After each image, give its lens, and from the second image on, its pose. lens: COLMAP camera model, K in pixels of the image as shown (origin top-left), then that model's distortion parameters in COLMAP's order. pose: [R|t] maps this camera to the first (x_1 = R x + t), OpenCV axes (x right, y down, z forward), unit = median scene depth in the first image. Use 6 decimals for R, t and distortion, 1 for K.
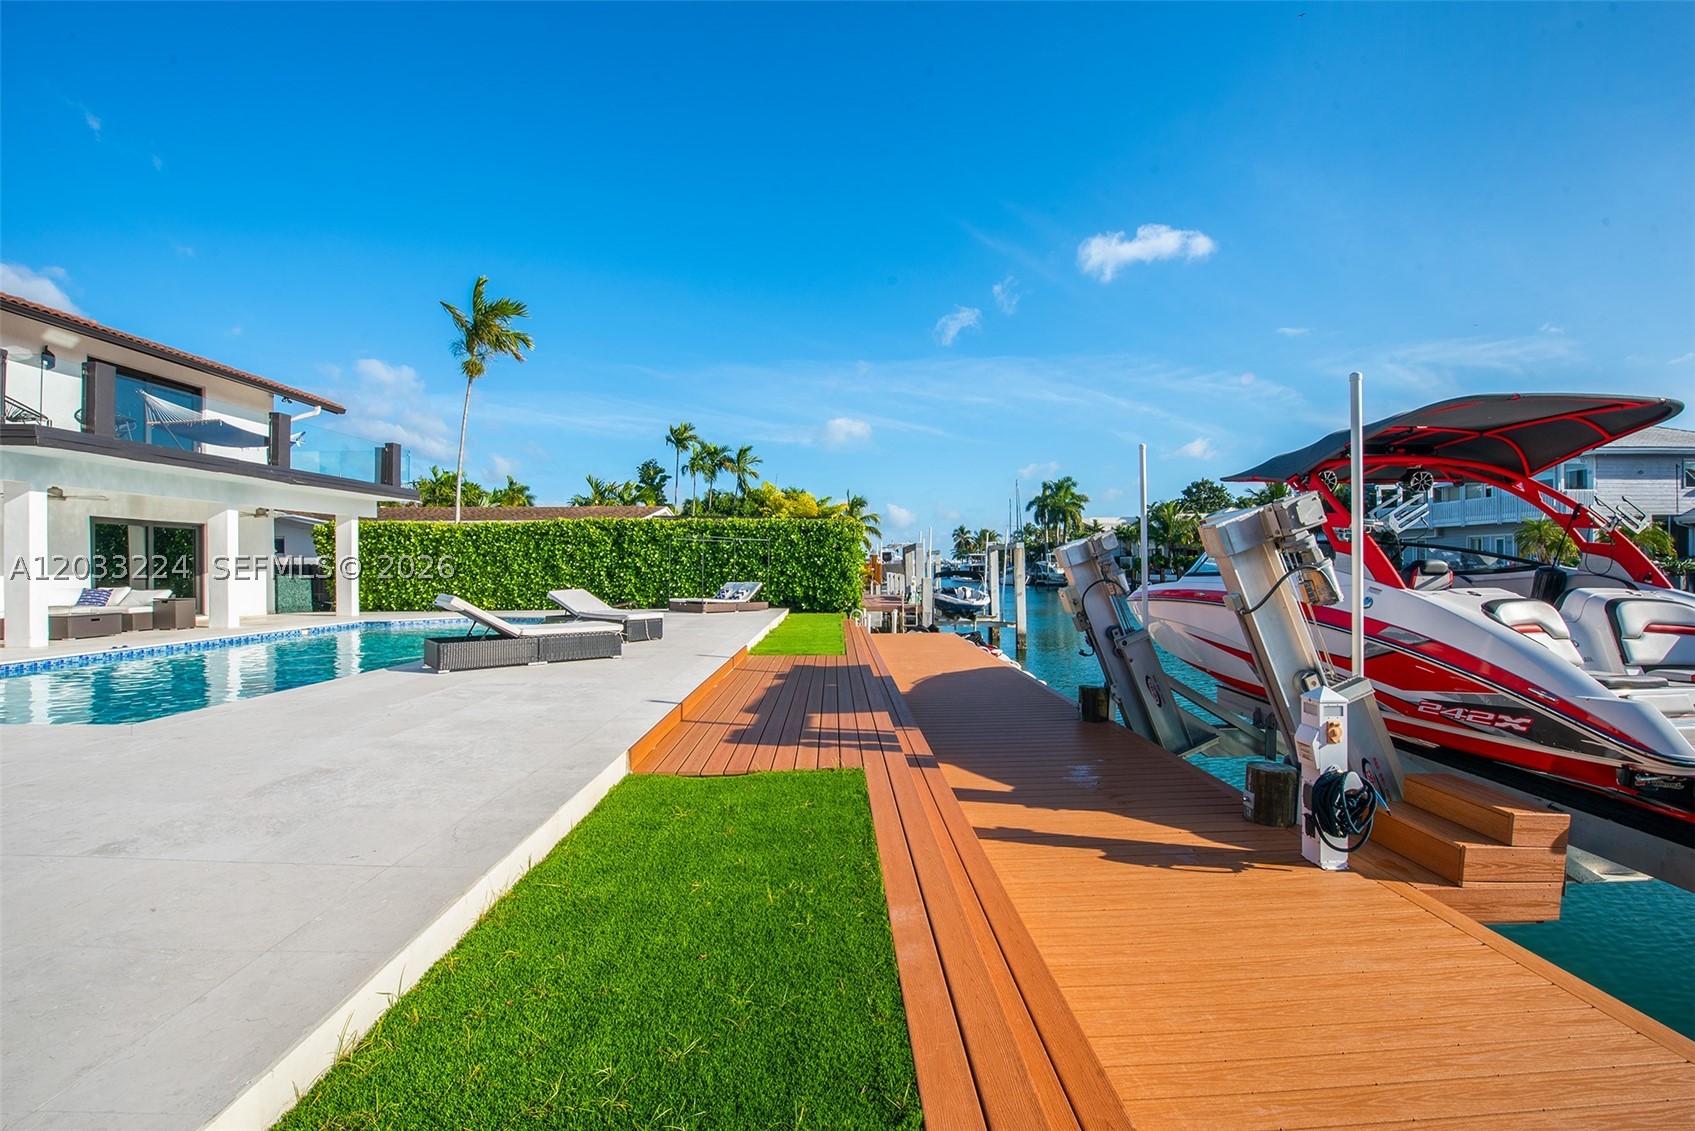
lens RADIAL K [[662.9, 0, 852.1], [0, 662.9, 570.3], [0, 0, 1]] dist [-0.013416, -0.000516]
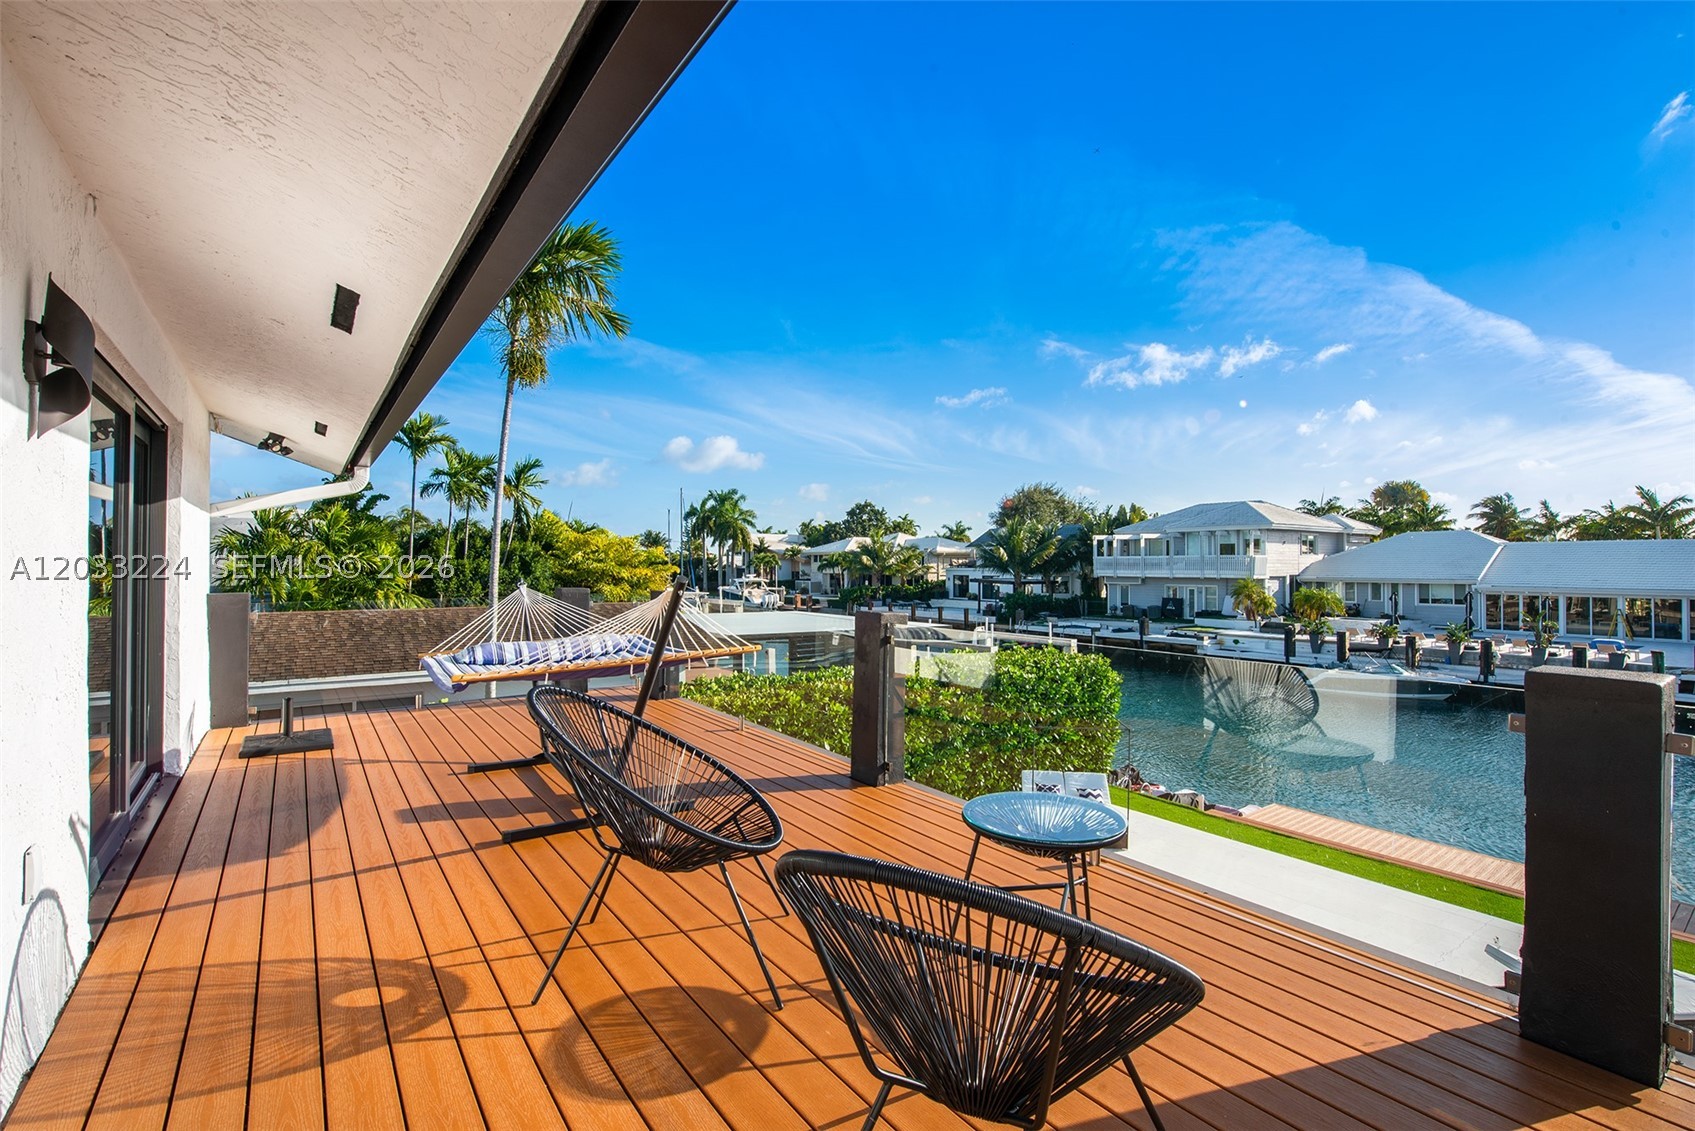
lens RADIAL K [[753.2, 0, 844.2], [0, 753.2, 562.9], [0, 0, 1]] dist [-0.021030, -0.000296]
pose [[0.820355, 0.007598, 0.571804, -0.330148], [-0.002137, 0.999945, -0.010221, -0.077554], [-0.571850, 0.007163, 0.820327, 0.209821]]
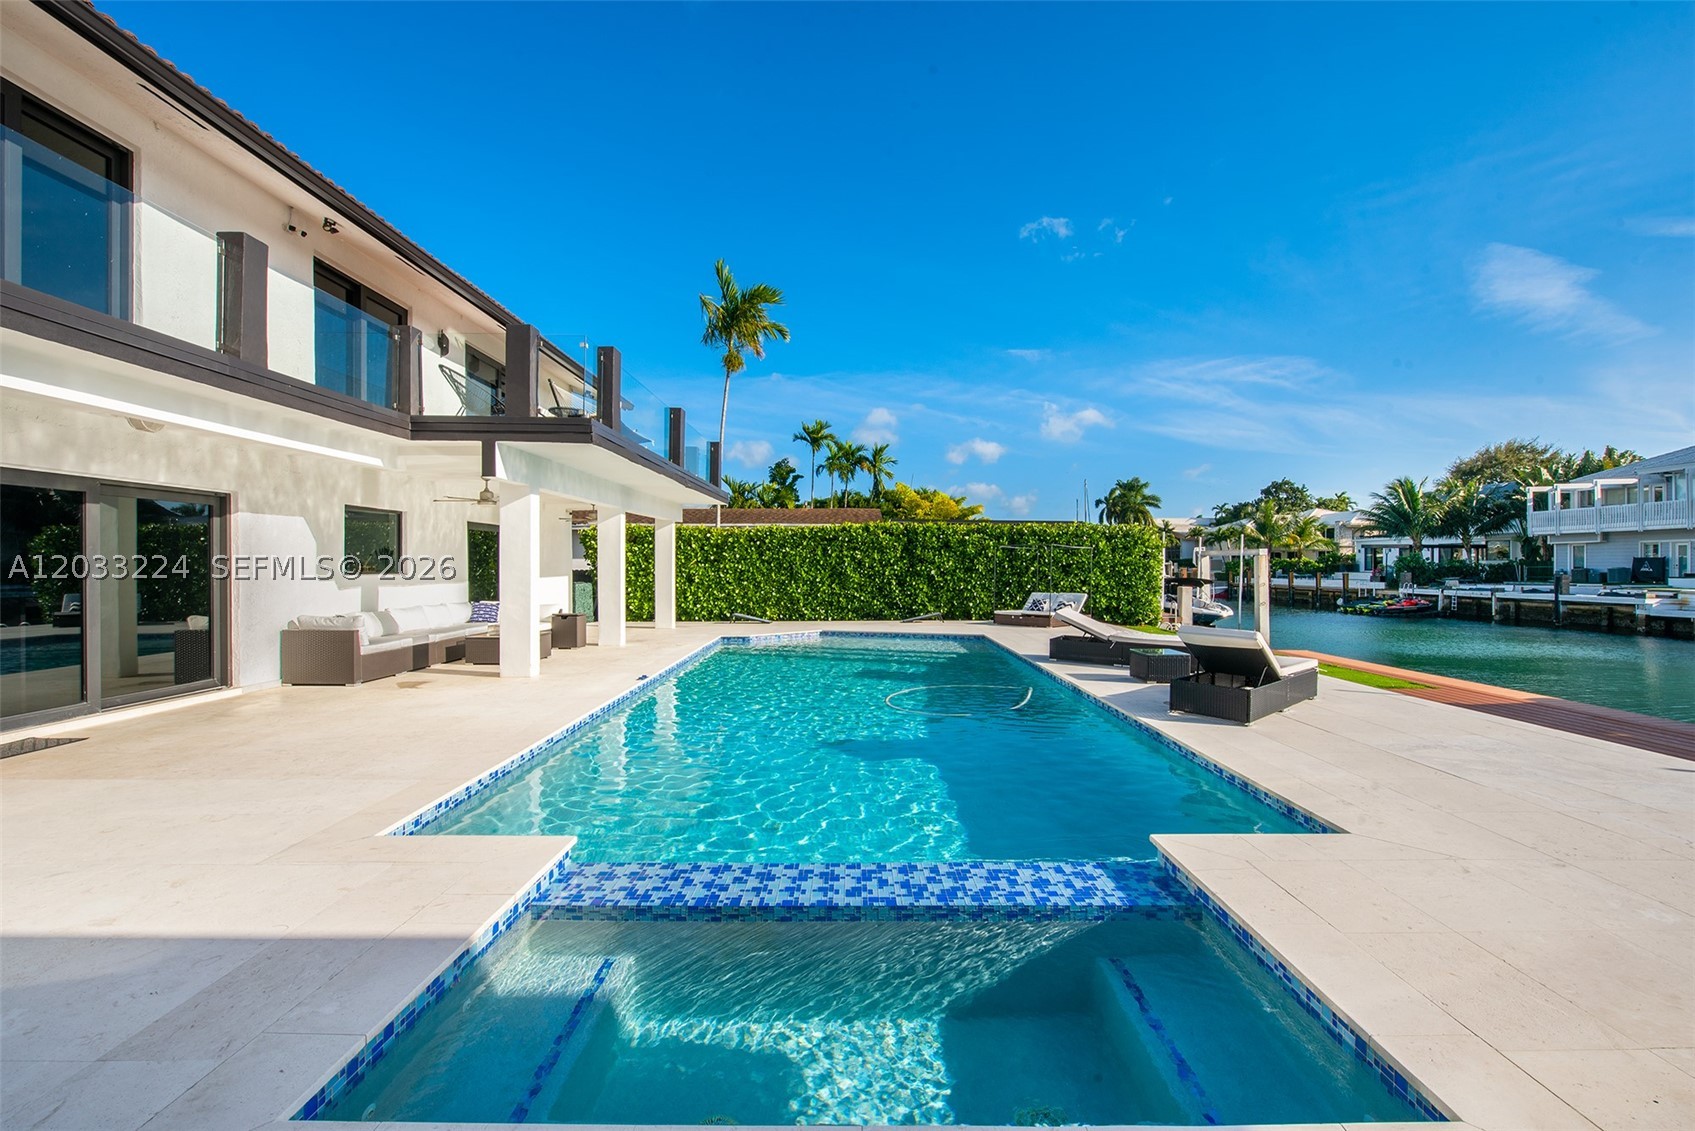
lens RADIAL K [[662.9, 0, 849.5], [0, 662.9, 573.7], [0, 0, 1]] dist [-0.013416, -0.000516]
pose [[0.999612, 0.005325, -0.027353, -0.181427], [-0.005140, 0.999963, 0.006838, -0.005700], [0.027389, -0.006694, 0.999602, 0.028092]]
